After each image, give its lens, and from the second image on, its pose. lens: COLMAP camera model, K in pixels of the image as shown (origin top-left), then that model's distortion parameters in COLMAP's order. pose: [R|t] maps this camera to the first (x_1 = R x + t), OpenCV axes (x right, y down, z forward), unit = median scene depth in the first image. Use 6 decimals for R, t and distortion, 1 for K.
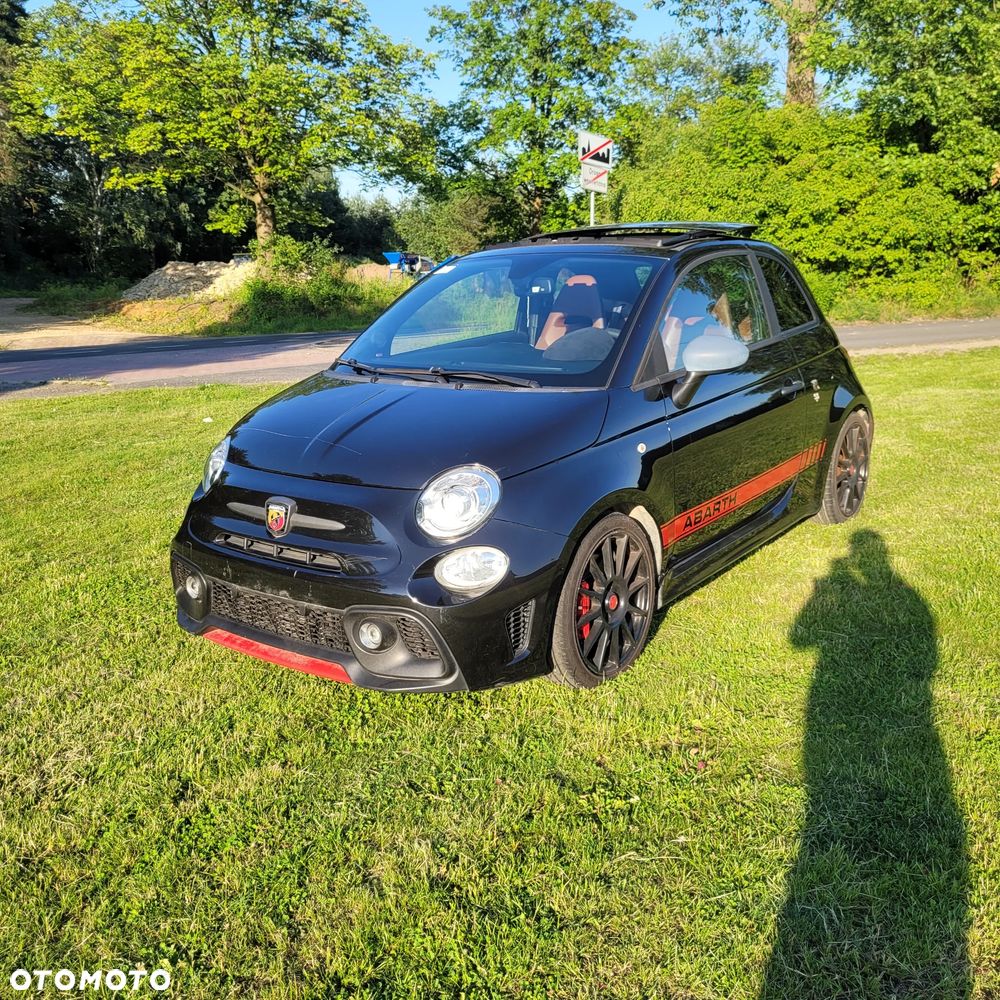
lens RADIAL K [[1008.1, 0, 510.9], [0, 1008.1, 497.0], [0, 0, 1]] dist [0.028122, 0.000000]
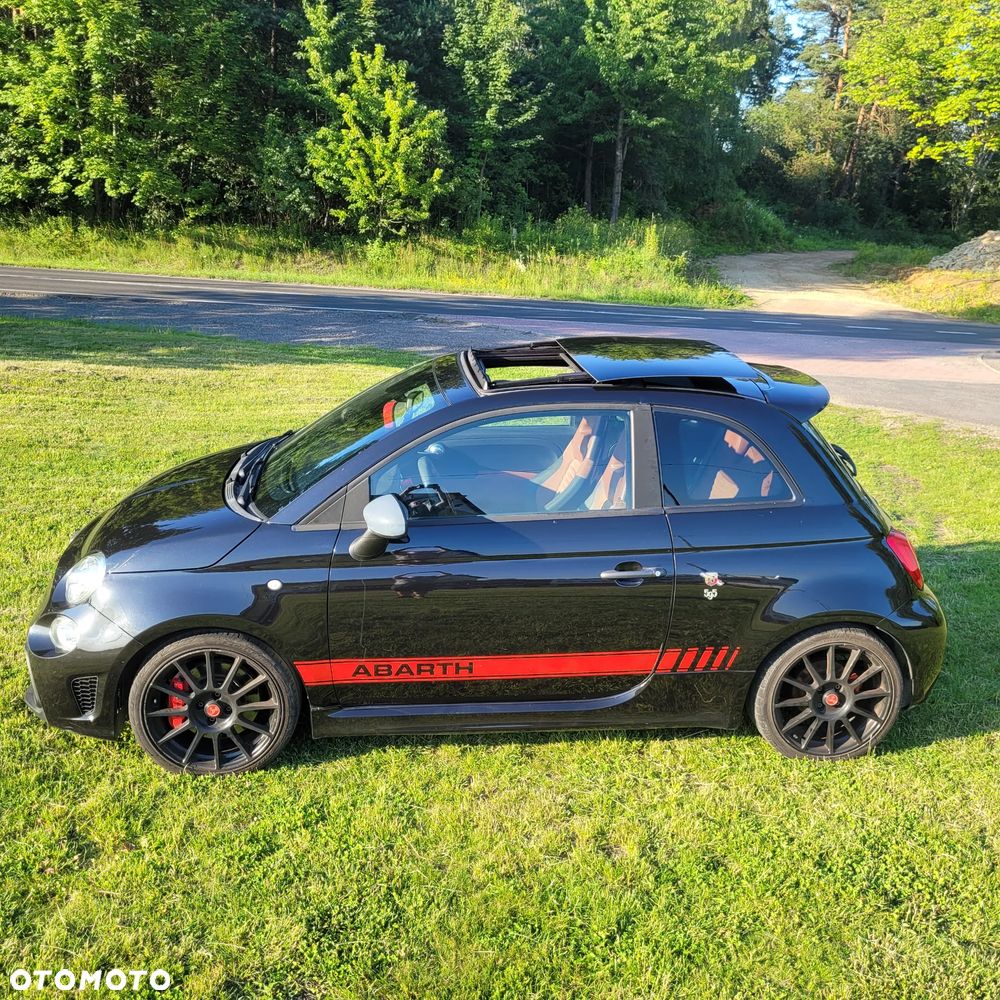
lens RADIAL K [[1008.1, 0, 520.9], [0, 1008.1, 482.3], [0, 0, 1]] dist [0.028122, 0.000000]
pose [[0.680250, 0.255450, -0.687026, 0.114081], [-0.231497, 0.964205, 0.129297, -0.039614], [0.695463, 0.071090, 0.715036, 0.047544]]
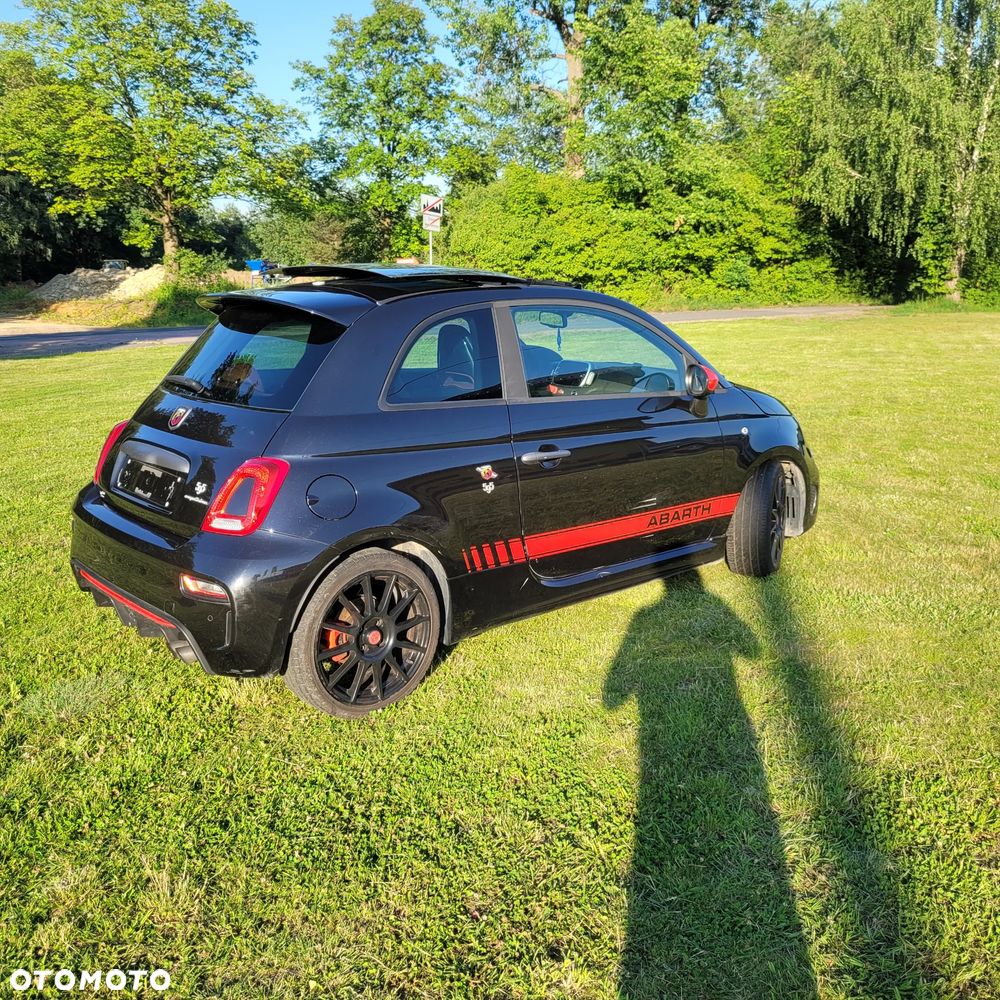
lens RADIAL K [[1008.1, 0, 509.1], [0, 1008.1, 493.7], [0, 0, 1]] dist [0.028122, 0.000000]
pose [[0.988714, -0.024763, 0.147756, -0.026329], [0.026086, 0.999635, -0.007019, 0.078193], [-0.147529, 0.010794, 0.988999, -0.367399]]
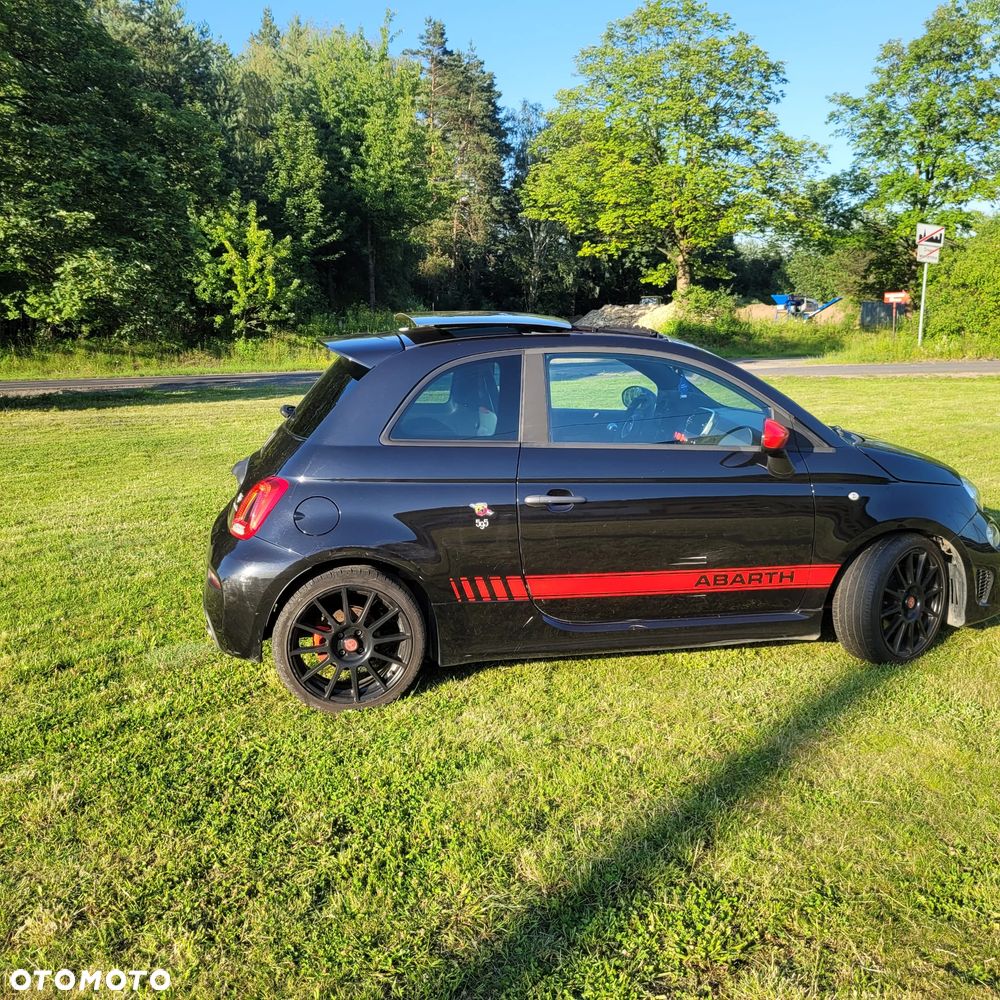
lens RADIAL K [[1008.1, 0, 507.7], [0, 1008.1, 495.6], [0, 0, 1]] dist [0.028122, 0.000000]
pose [[0.931847, 0.072970, -0.355438, 0.039898], [-0.086115, 0.996058, -0.021281, 0.075295], [0.352484, 0.050439, 0.934458, -0.365947]]
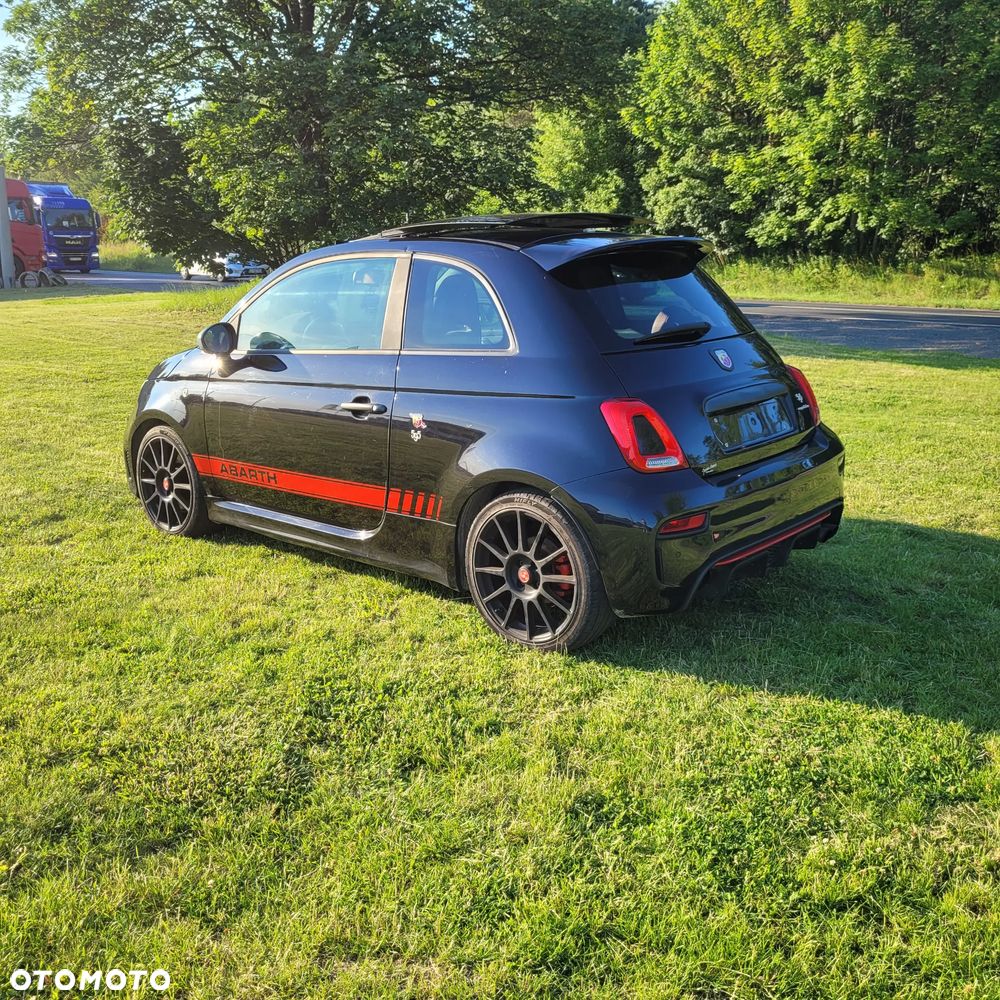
lens RADIAL K [[1008.1, 0, 497.1], [0, 1008.1, 482.0], [0, 0, 1]] dist [0.028122, 0.000000]
pose [[-0.089551, 0.253986, -0.963053, 0.169322], [-0.211807, 0.939964, 0.267592, -0.045798], [0.973200, 0.227945, -0.030379, 0.170433]]
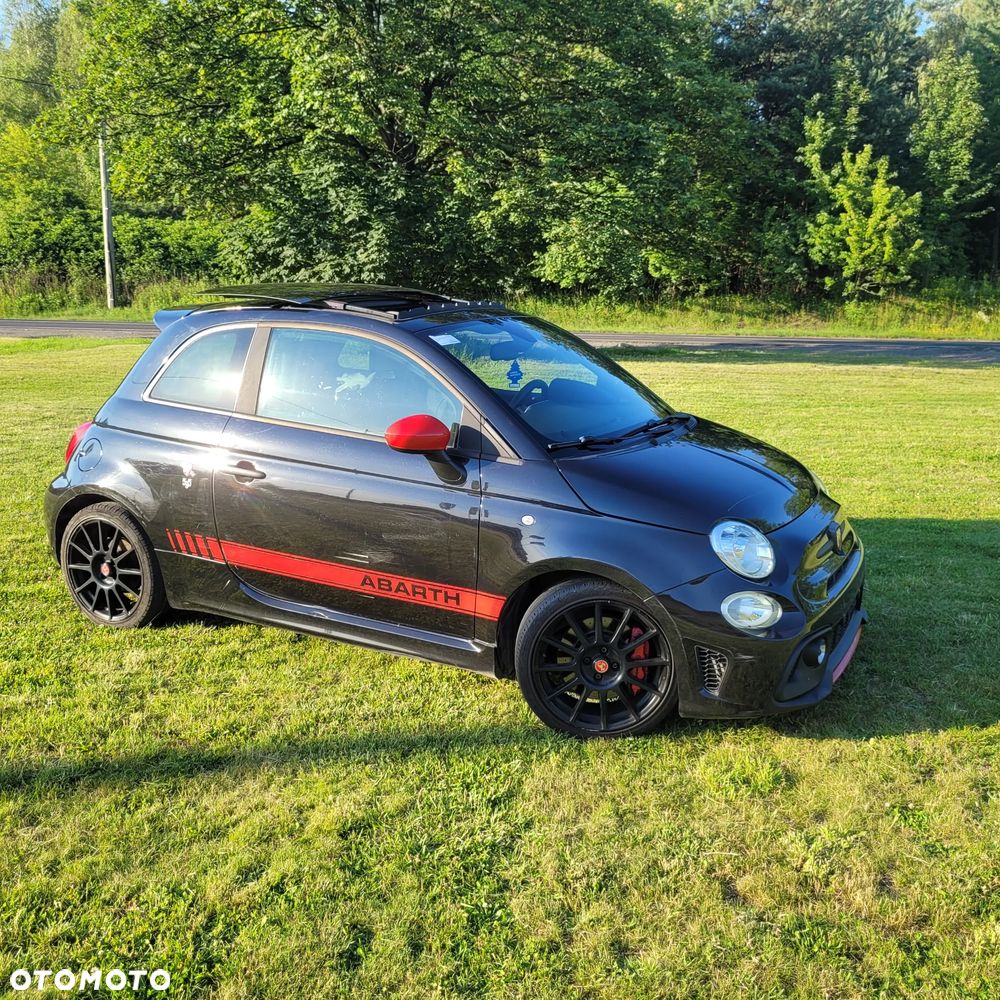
lens RADIAL K [[1008.1, 0, 518.6], [0, 1008.1, 485.1], [0, 0, 1]] dist [0.028122, 0.000000]
pose [[0.499671, 0.202084, -0.842313, 0.132934], [-0.210019, 0.971655, 0.108529, 0.051503], [0.840369, 0.122673, 0.527949, -0.279617]]
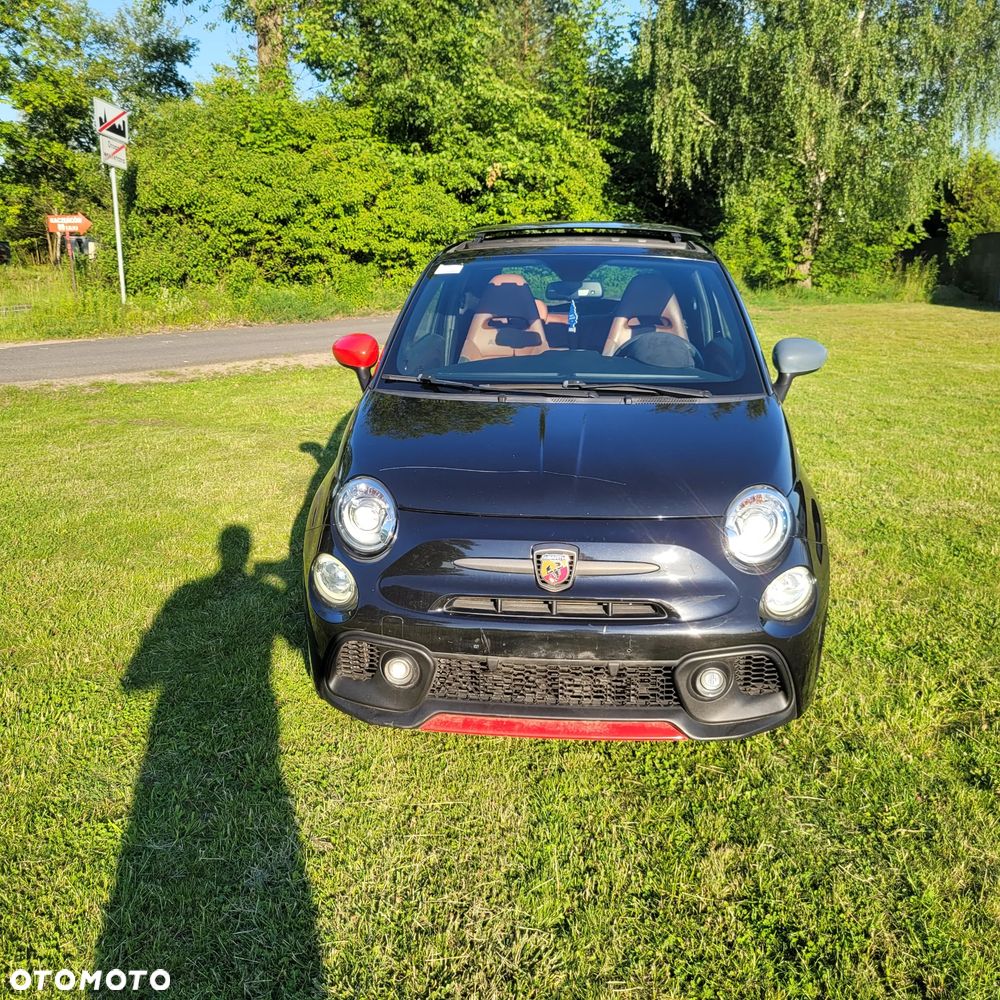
lens RADIAL K [[1008.1, 0, 508.2], [0, 1008.1, 505.1], [0, 0, 1]] dist [0.028122, 0.000000]
pose [[0.850322, -0.110428, 0.514547, -0.074613], [0.099845, 0.993831, 0.048287, -0.008306], [-0.516705, 0.010315, 0.856102, 0.031824]]
